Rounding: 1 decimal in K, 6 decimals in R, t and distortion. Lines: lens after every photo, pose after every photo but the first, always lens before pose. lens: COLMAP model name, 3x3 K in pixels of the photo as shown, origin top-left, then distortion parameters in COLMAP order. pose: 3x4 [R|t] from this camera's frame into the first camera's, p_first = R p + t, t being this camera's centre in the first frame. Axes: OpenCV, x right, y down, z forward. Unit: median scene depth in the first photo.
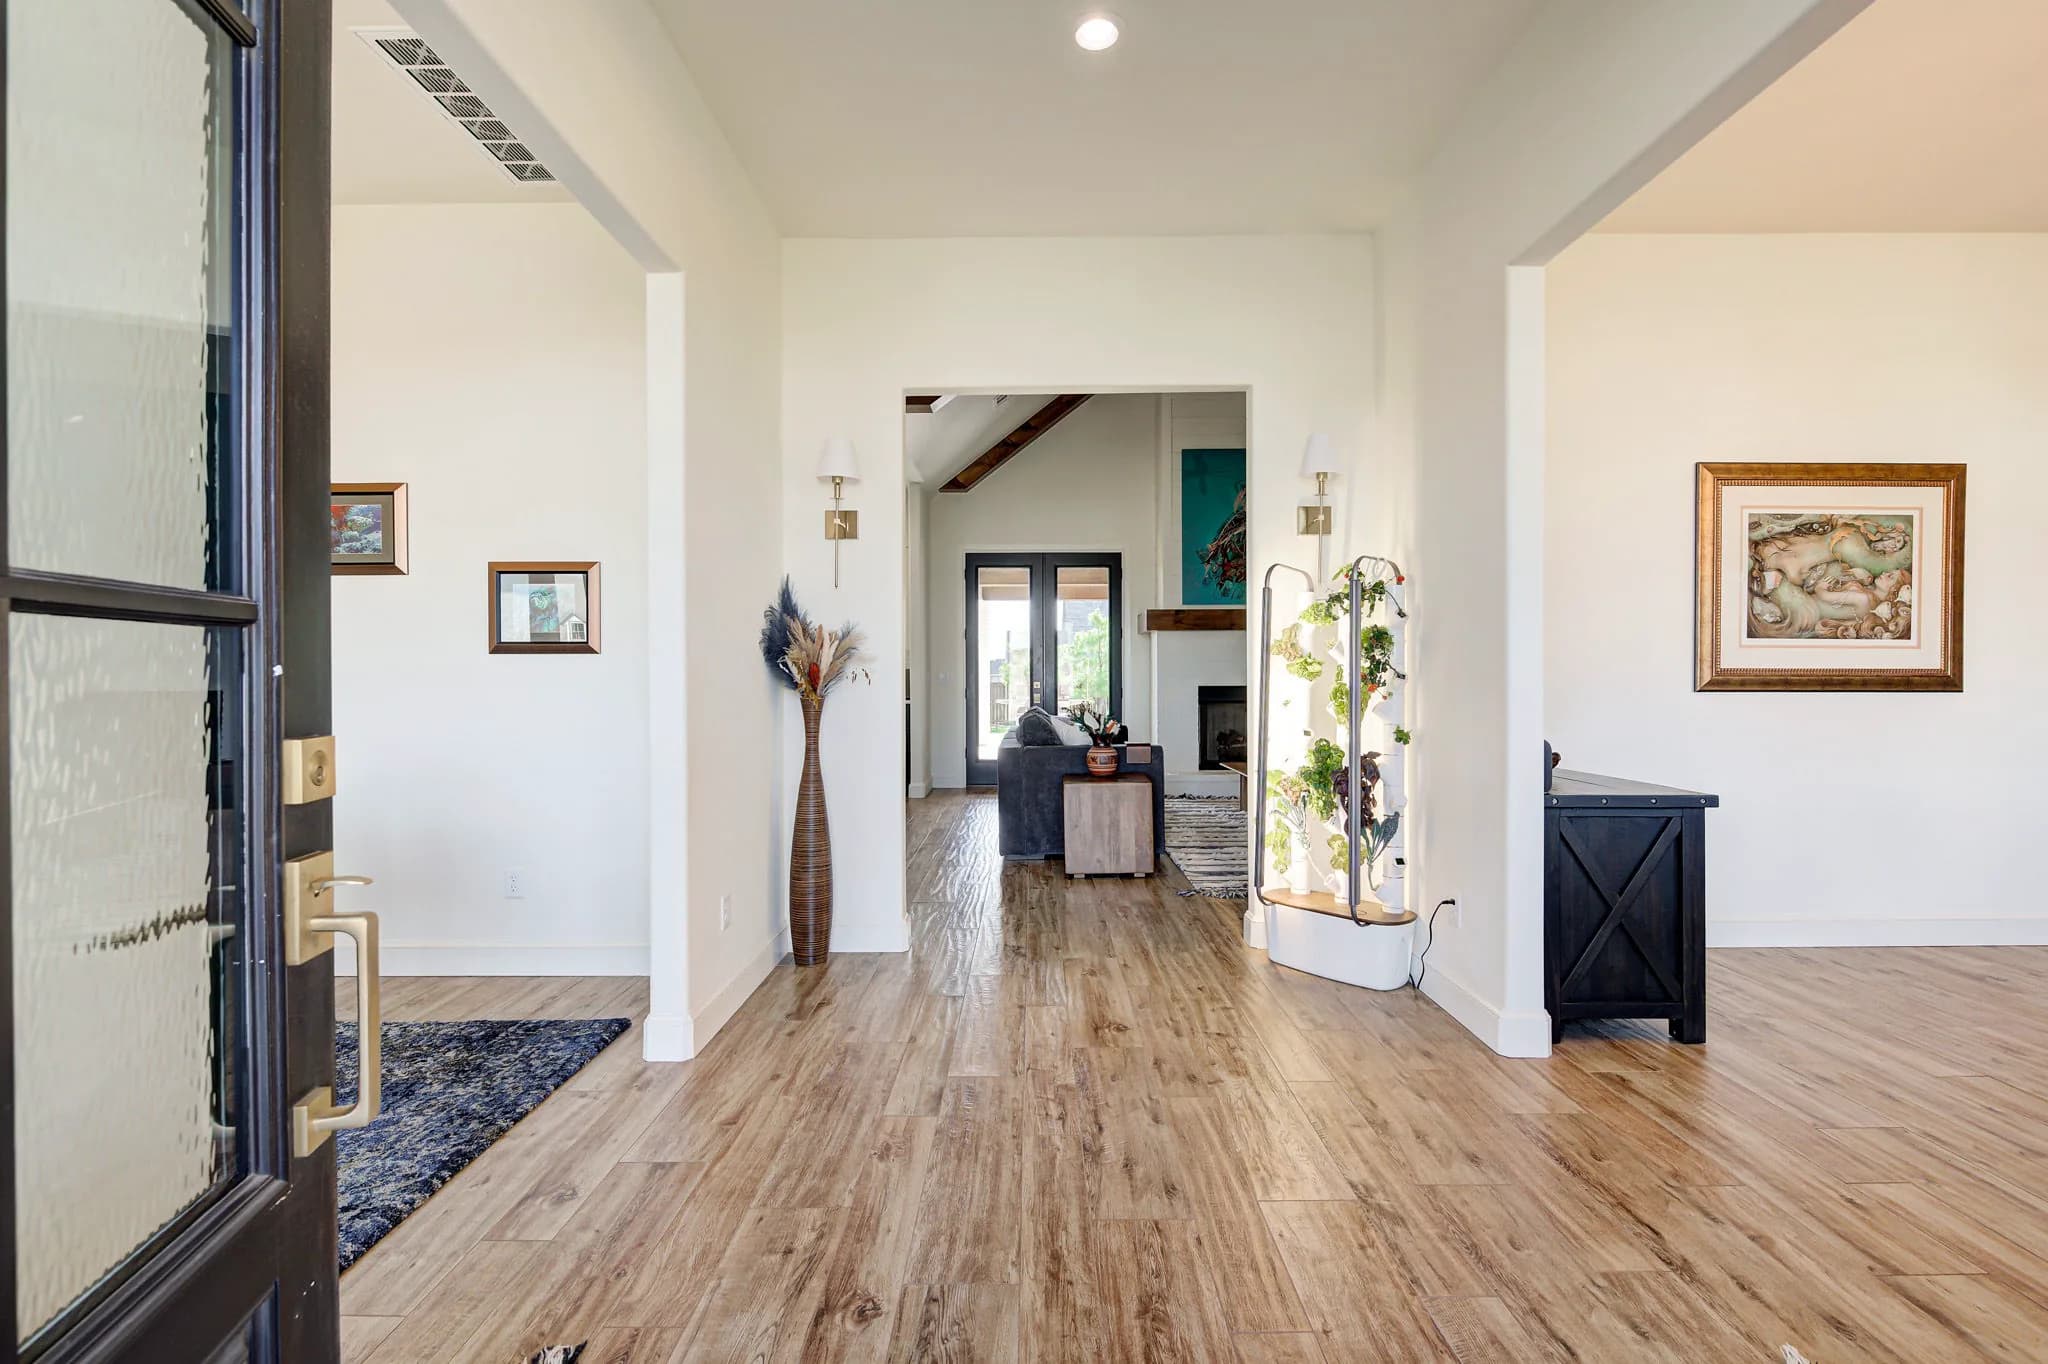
lens RADIAL K [[851.7, 0, 1027.7], [0, 851.7, 684.9], [0, 0, 1]] dist [-0.003999, -0.001089]
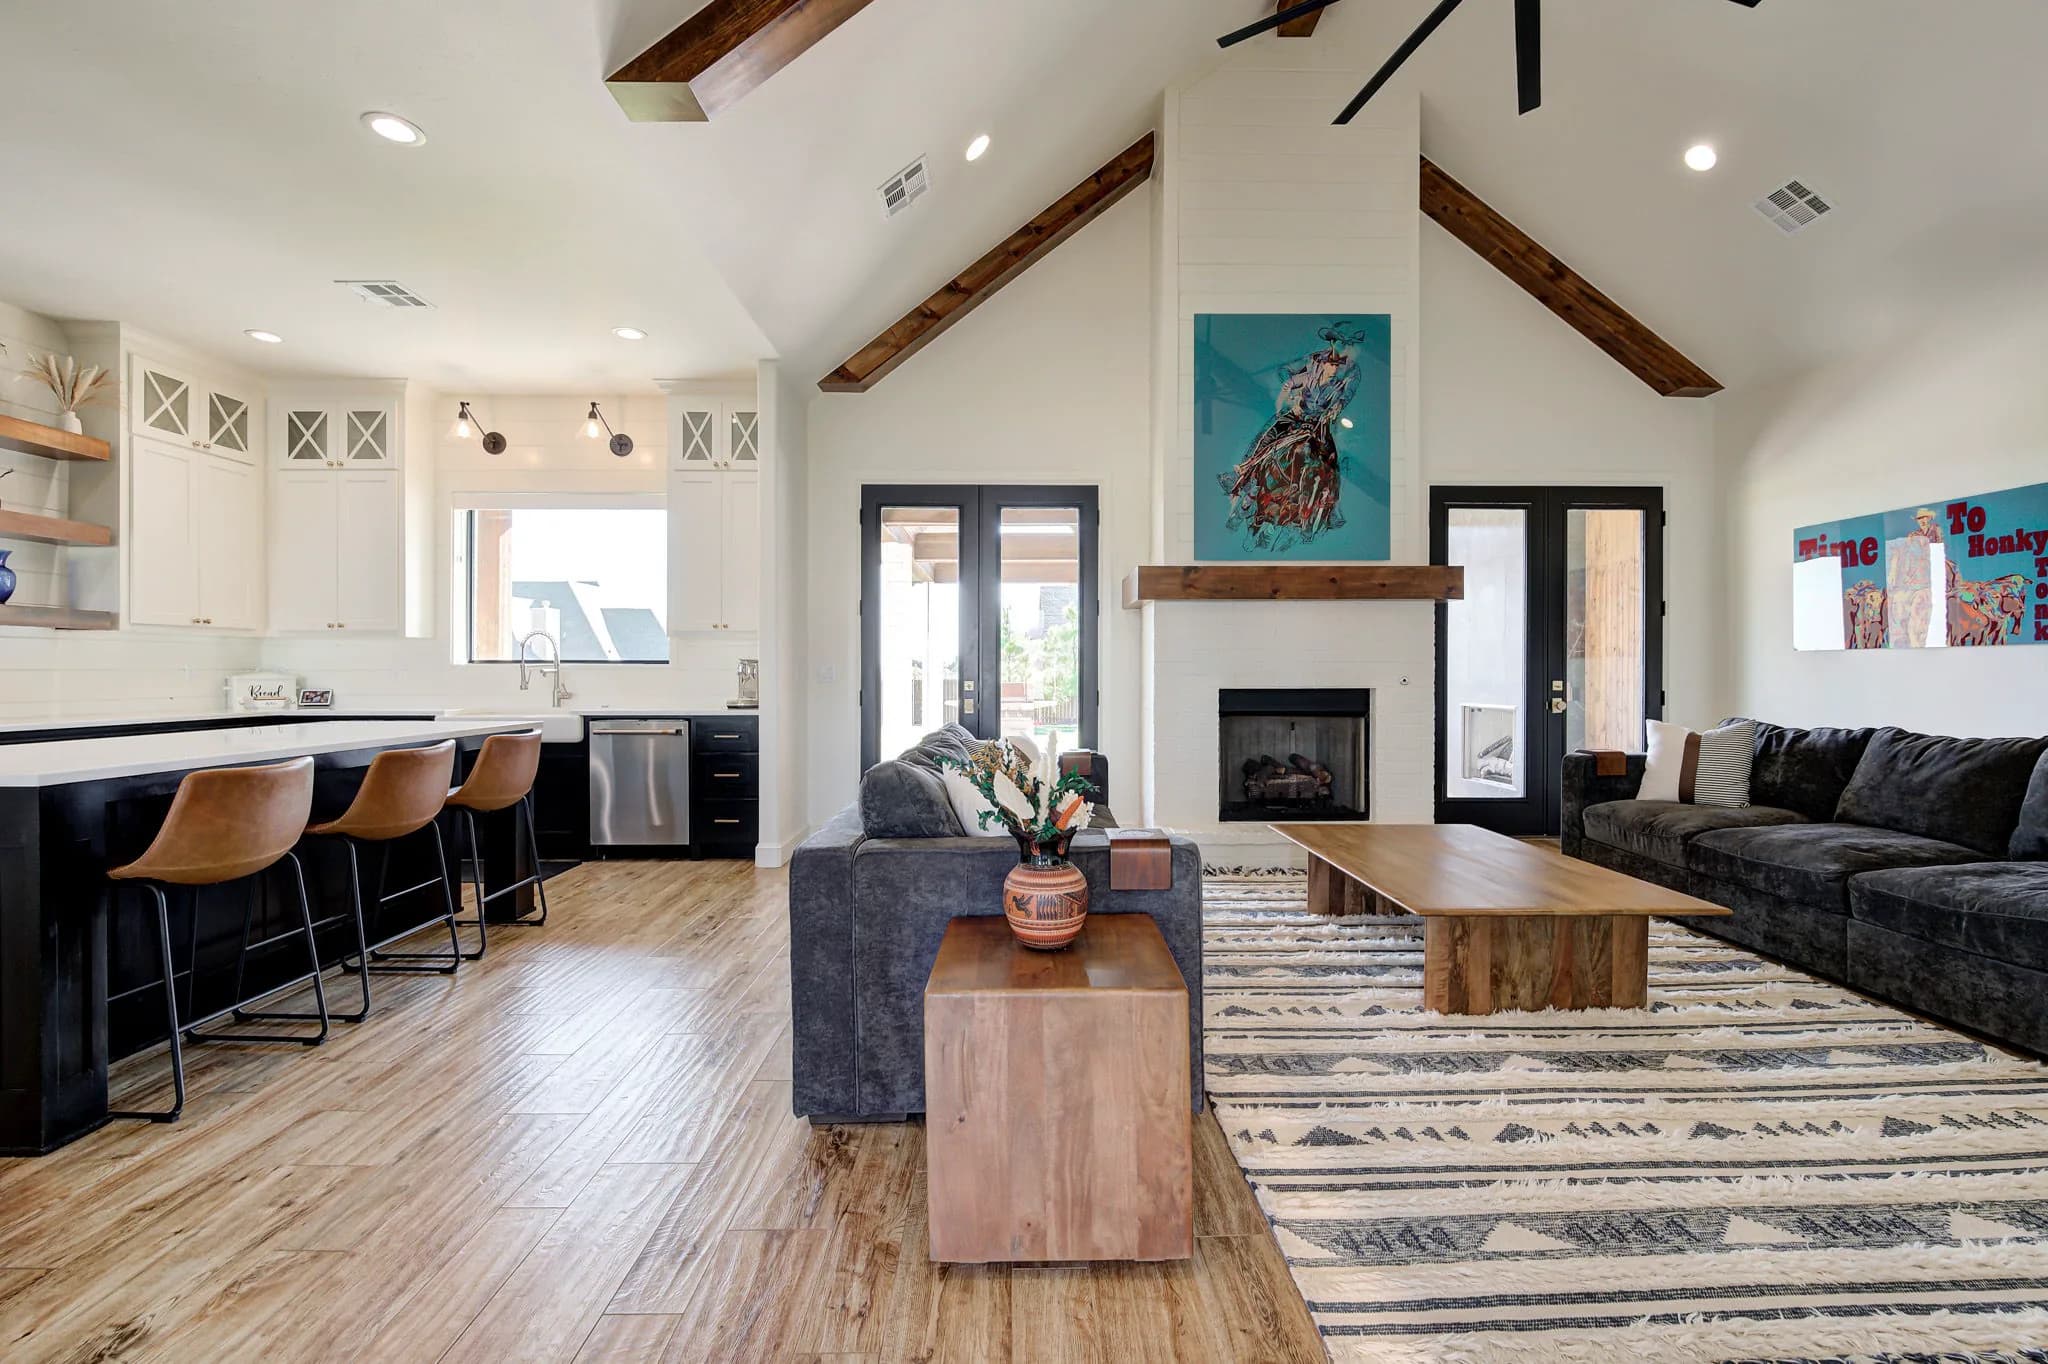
lens RADIAL K [[851.7, 0, 1033.9], [0, 851.7, 676.0], [0, 0, 1]] dist [-0.003999, -0.001089]
pose [[0.999363, 0.004004, 0.035457, 0.041277], [-0.003771, 0.999971, -0.006630, -0.003484], [-0.035482, 0.006493, 0.999349, 0.376350]]
